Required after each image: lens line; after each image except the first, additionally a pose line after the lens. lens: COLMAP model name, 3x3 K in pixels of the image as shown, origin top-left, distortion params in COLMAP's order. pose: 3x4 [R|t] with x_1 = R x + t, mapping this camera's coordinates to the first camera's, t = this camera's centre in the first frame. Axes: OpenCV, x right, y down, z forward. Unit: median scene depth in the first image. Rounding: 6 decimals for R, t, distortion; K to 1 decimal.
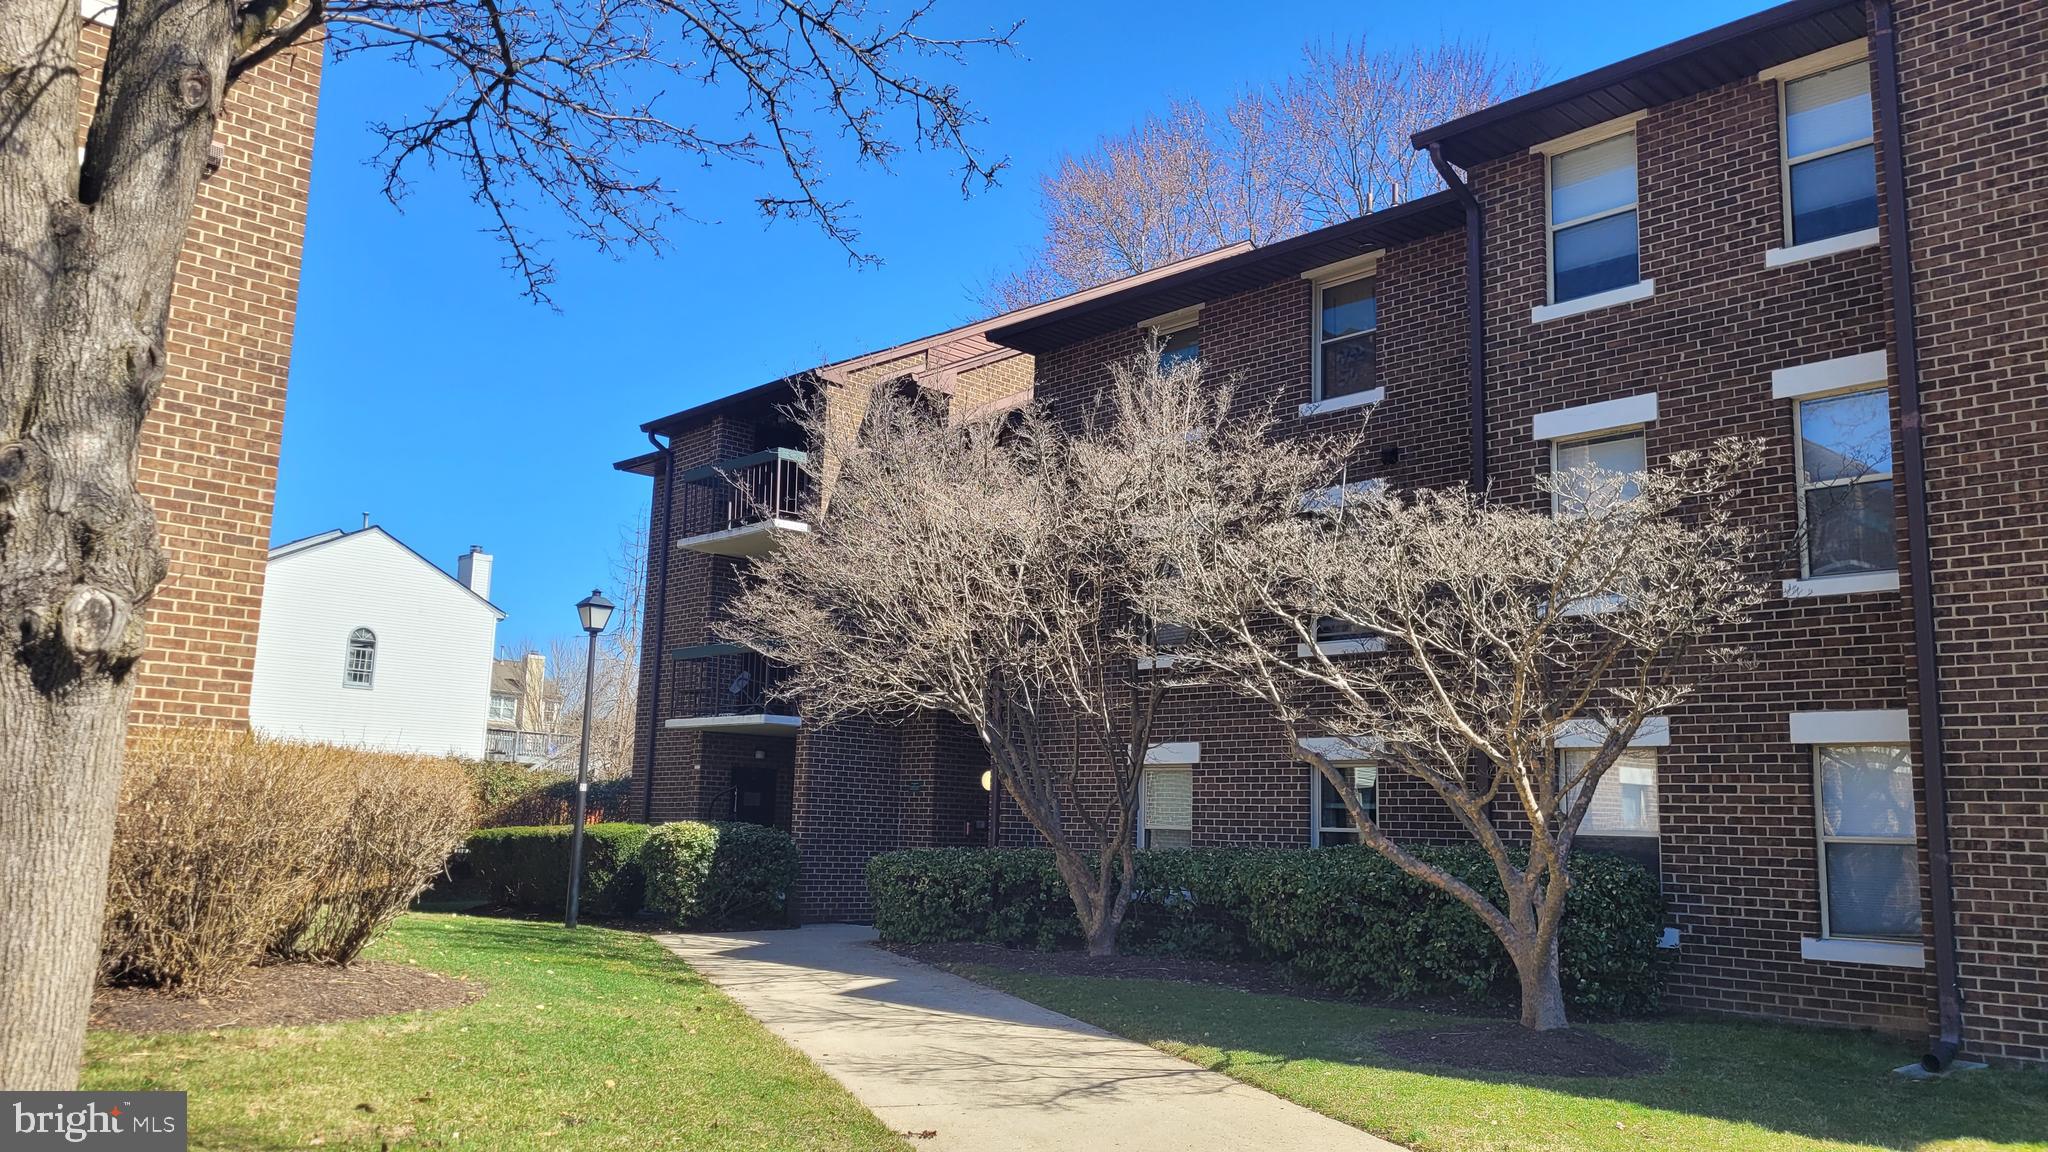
lens RADIAL K [[1558.6, 0, 1024.0], [0, 1558.6, 576.0], [0, 0, 1]] dist [-0.003561, -0.001181]
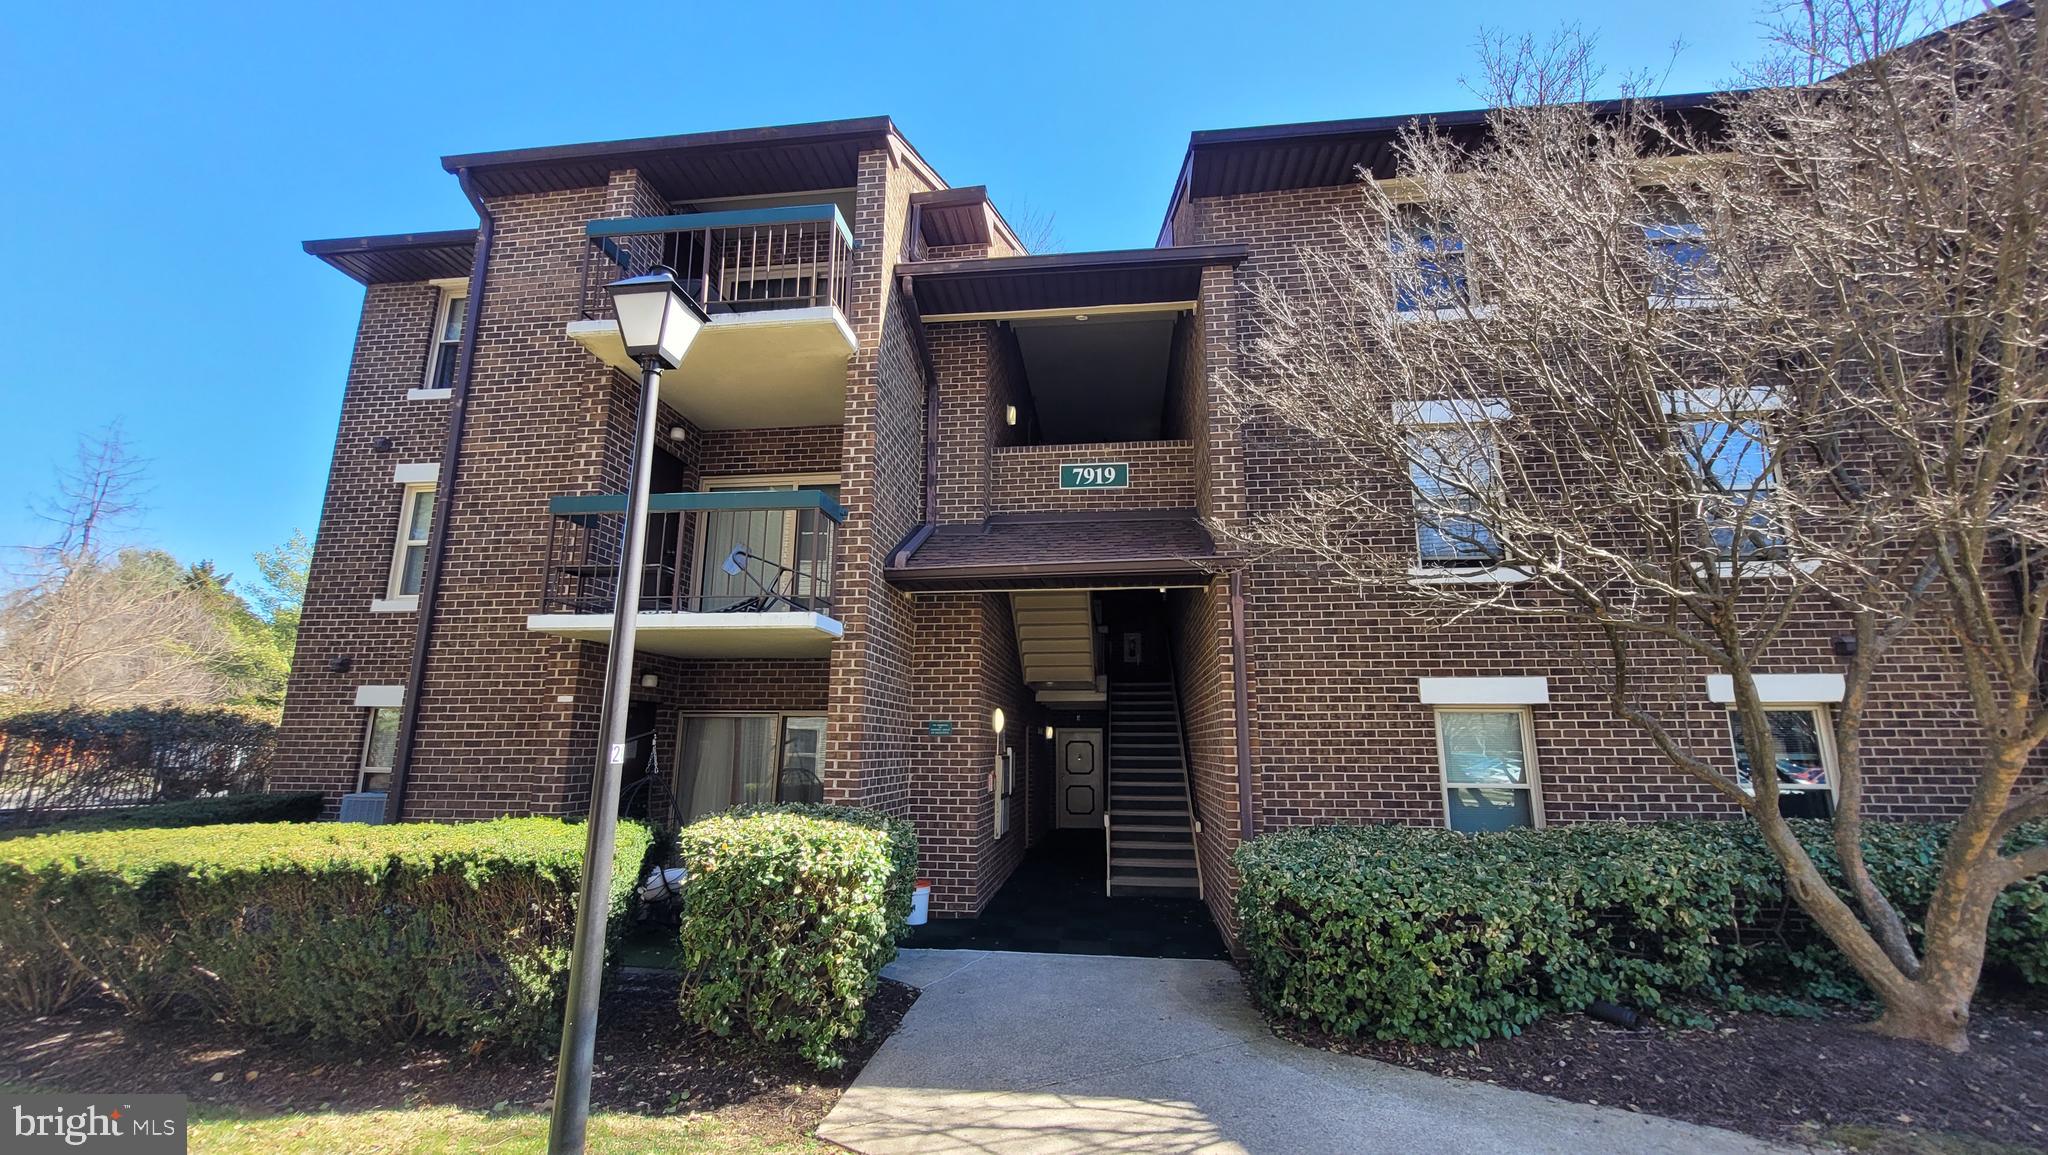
lens RADIAL K [[815.6, 0, 1024.0], [0, 815.6, 577.5], [0, 0, 1]] dist [-0.001096, -0.000036]
pose [[0.771819, 0.113722, 0.625590, -0.288784], [-0.085300, 0.993501, -0.075364, 0.089205], [-0.630095, 0.004805, 0.776503, 0.683926]]
